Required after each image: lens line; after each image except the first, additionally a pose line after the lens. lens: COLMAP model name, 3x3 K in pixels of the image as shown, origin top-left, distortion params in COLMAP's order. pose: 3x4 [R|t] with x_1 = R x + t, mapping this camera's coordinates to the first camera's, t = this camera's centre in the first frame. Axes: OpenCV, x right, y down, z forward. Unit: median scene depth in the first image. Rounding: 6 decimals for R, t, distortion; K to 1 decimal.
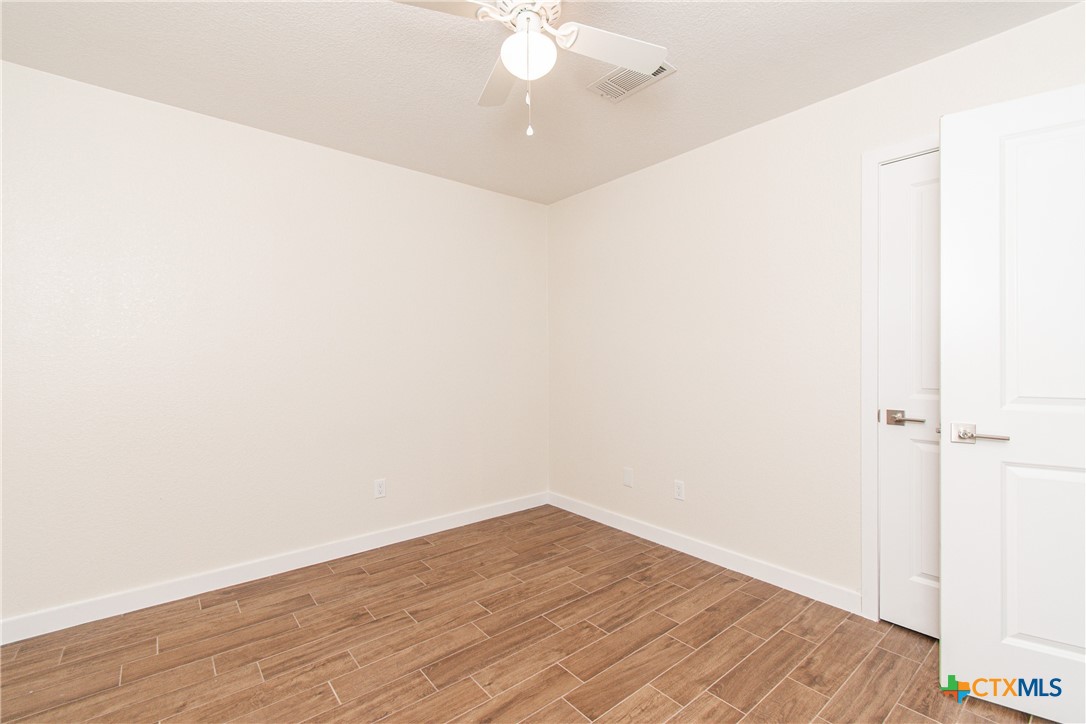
lens RADIAL K [[477.5, 0, 544.0], [0, 477.5, 361.2], [0, 0, 1]] dist [0.001607, -0.001544]
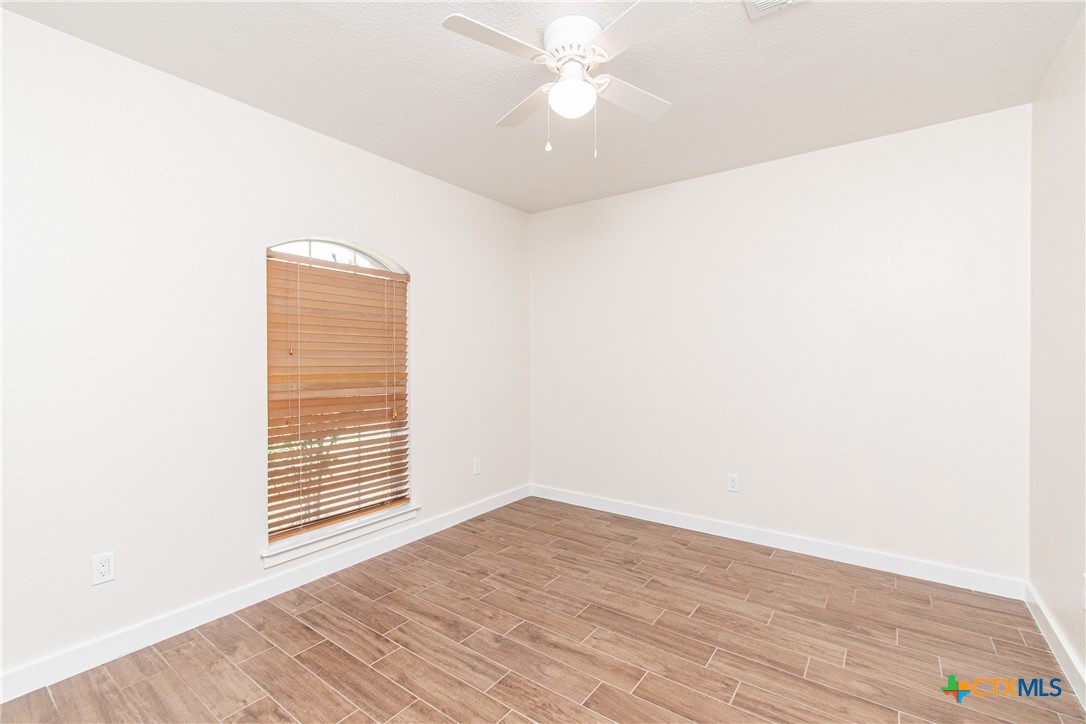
lens RADIAL K [[477.5, 0, 544.0], [0, 477.5, 361.2], [0, 0, 1]] dist [0.001607, -0.001544]
pose [[0.242523, 0.009782, -0.970096, 0.724828], [-0.007287, 0.999939, 0.008262, -0.006827], [0.970118, 0.005065, 0.242579, 0.438217]]
